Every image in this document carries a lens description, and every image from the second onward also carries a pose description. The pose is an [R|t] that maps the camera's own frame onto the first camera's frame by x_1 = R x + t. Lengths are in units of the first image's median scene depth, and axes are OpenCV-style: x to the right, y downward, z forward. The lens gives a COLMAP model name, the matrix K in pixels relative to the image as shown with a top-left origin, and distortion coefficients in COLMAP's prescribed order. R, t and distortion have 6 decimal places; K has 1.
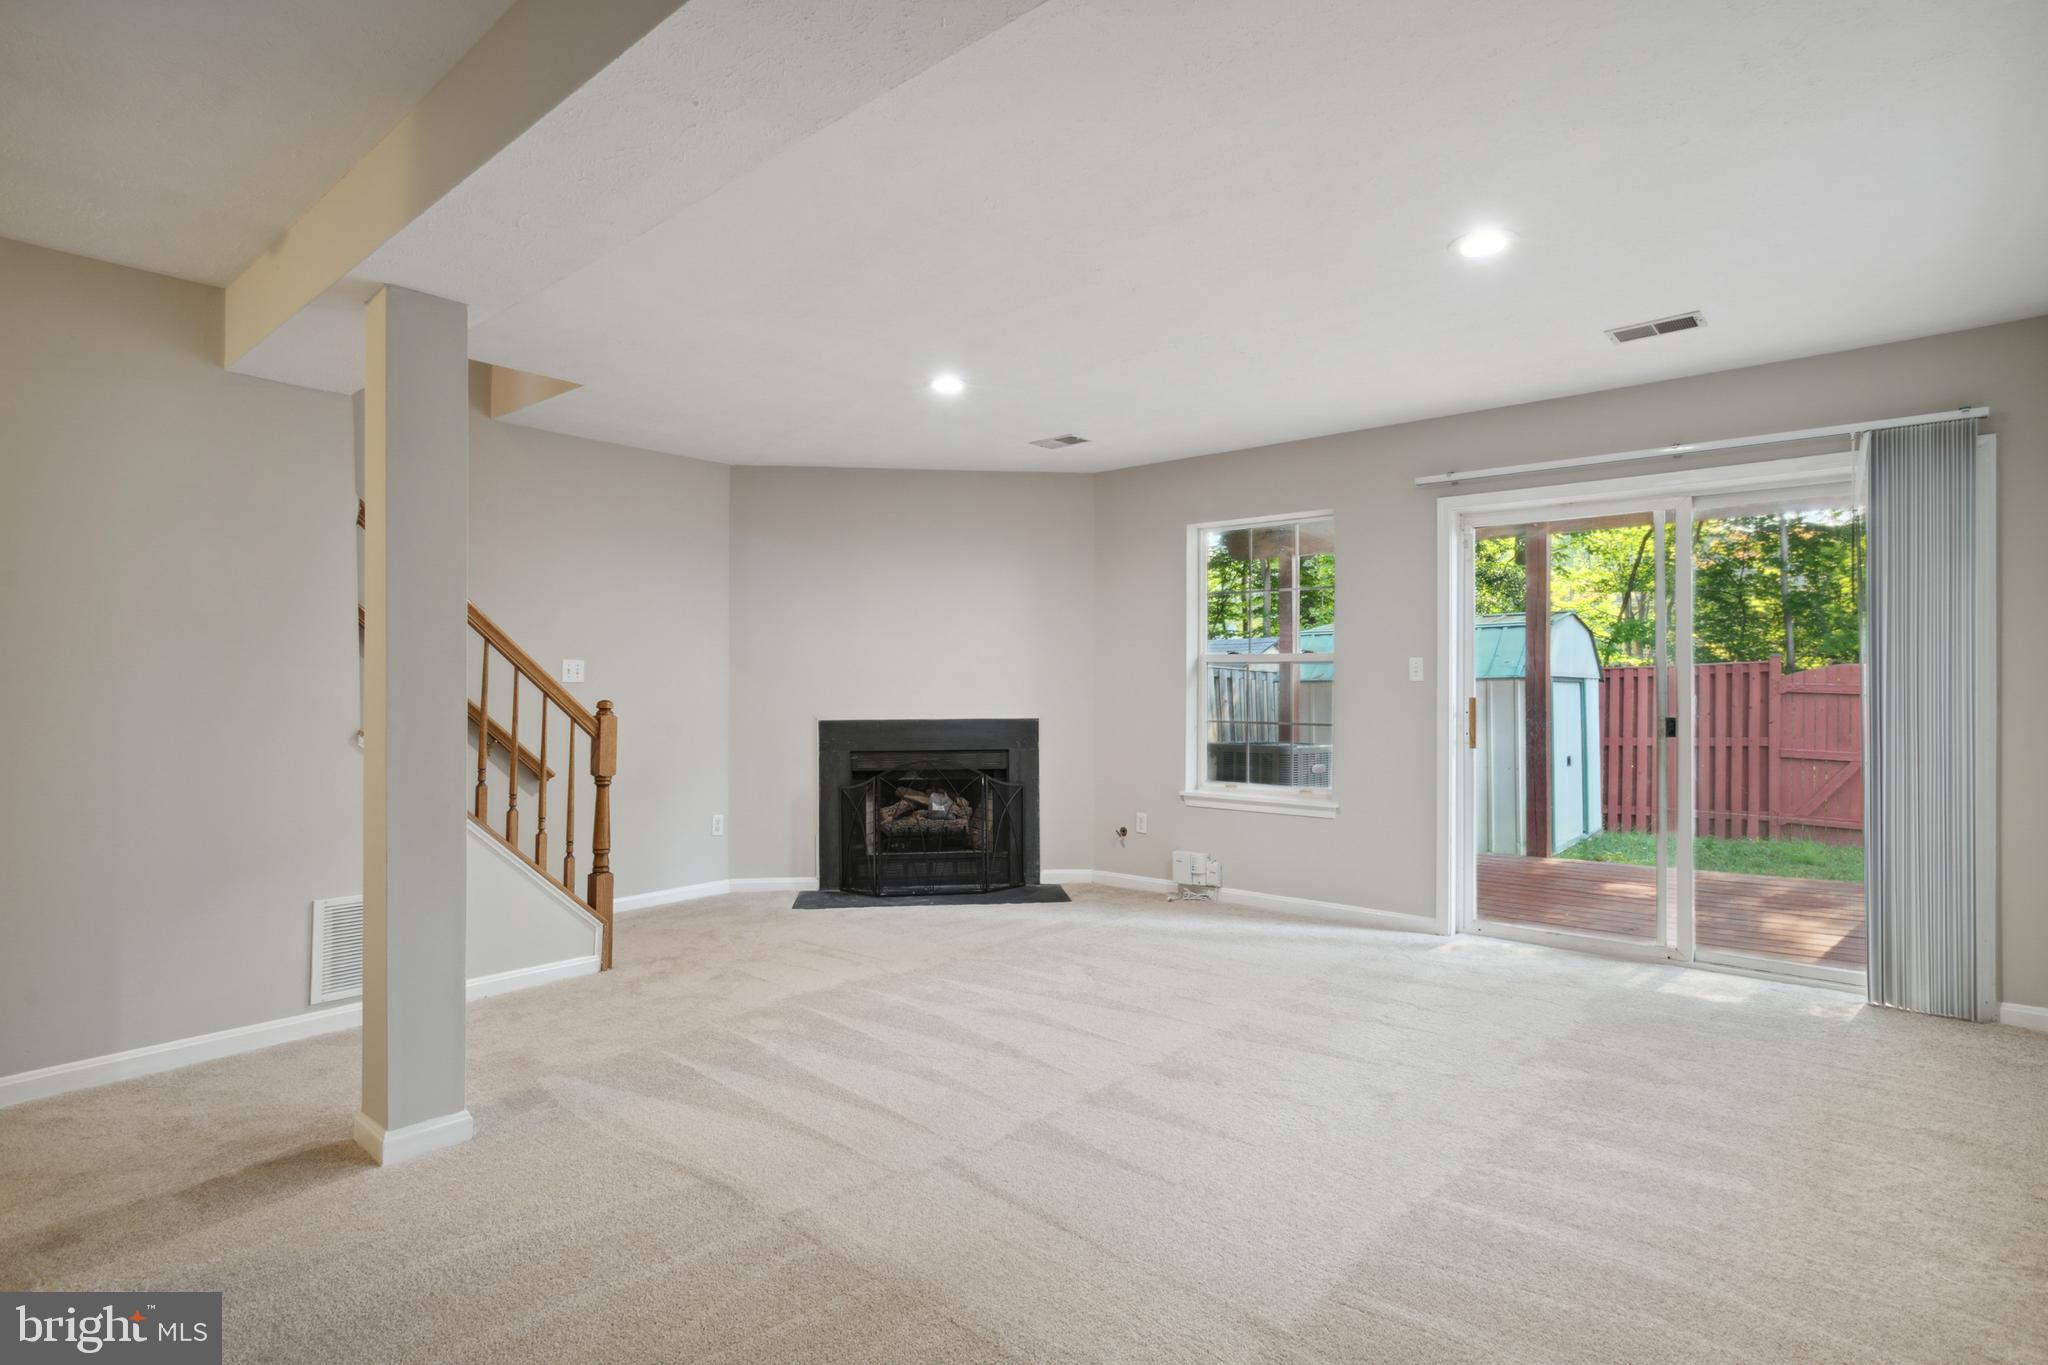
lens RADIAL K [[999.1, 0, 1024.0], [0, 999.1, 682.5], [0, 0, 1]] dist [-0.009173, 0.000048]
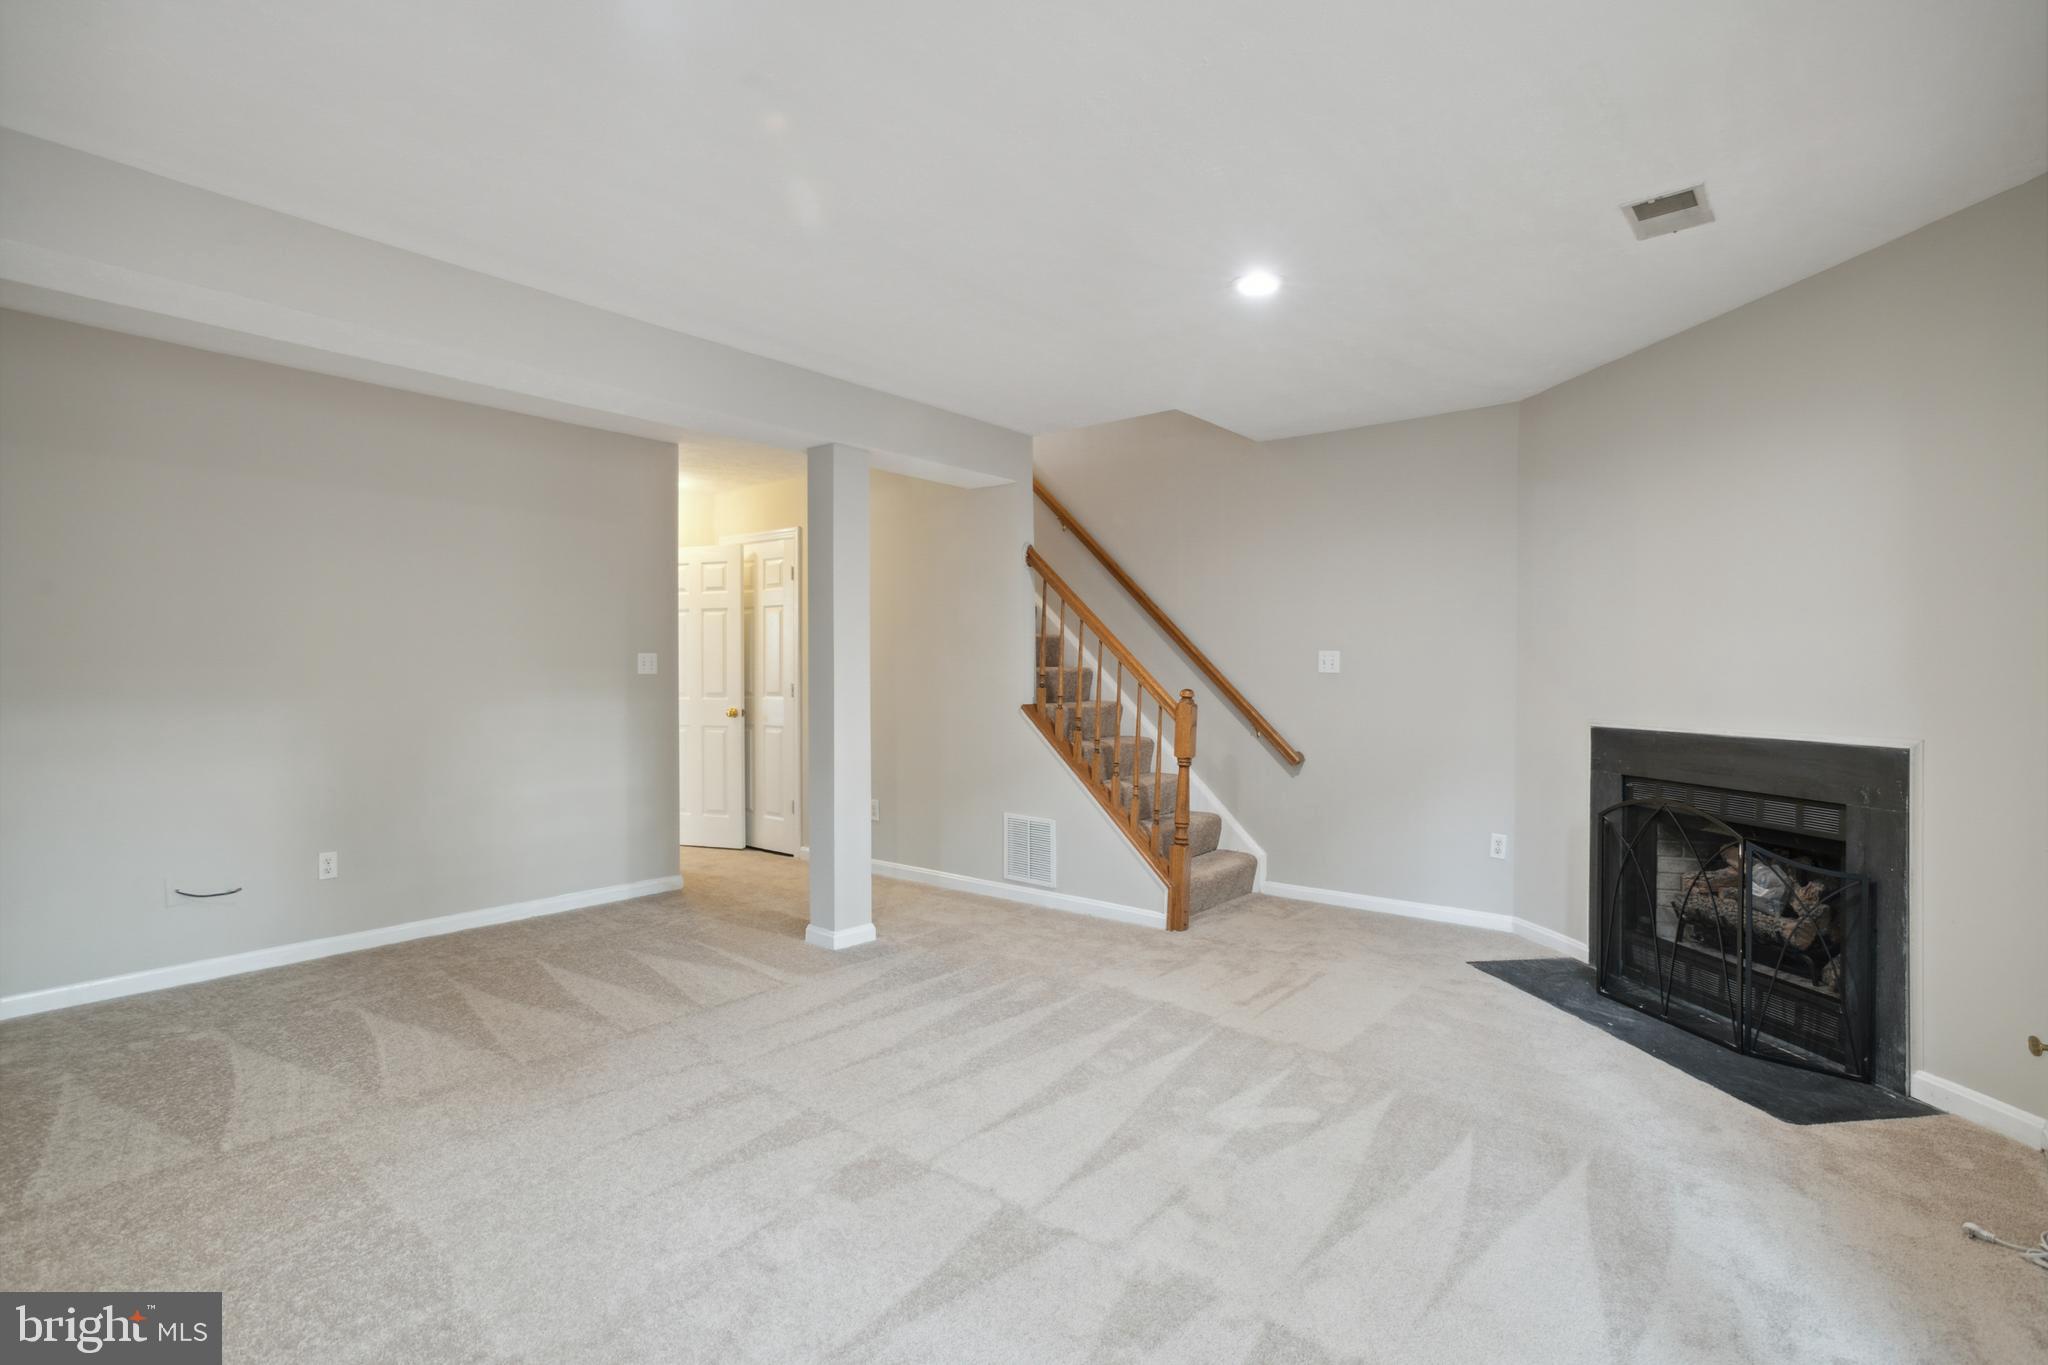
lens RADIAL K [[999.1, 0, 1024.0], [0, 999.1, 682.5], [0, 0, 1]] dist [-0.009173, 0.000048]
pose [[0.012586, 0.011208, -0.999858, 0.497188], [0.001770, 0.999935, 0.011232, -0.001743], [0.999919, -0.001911, 0.012565, 0.587289]]
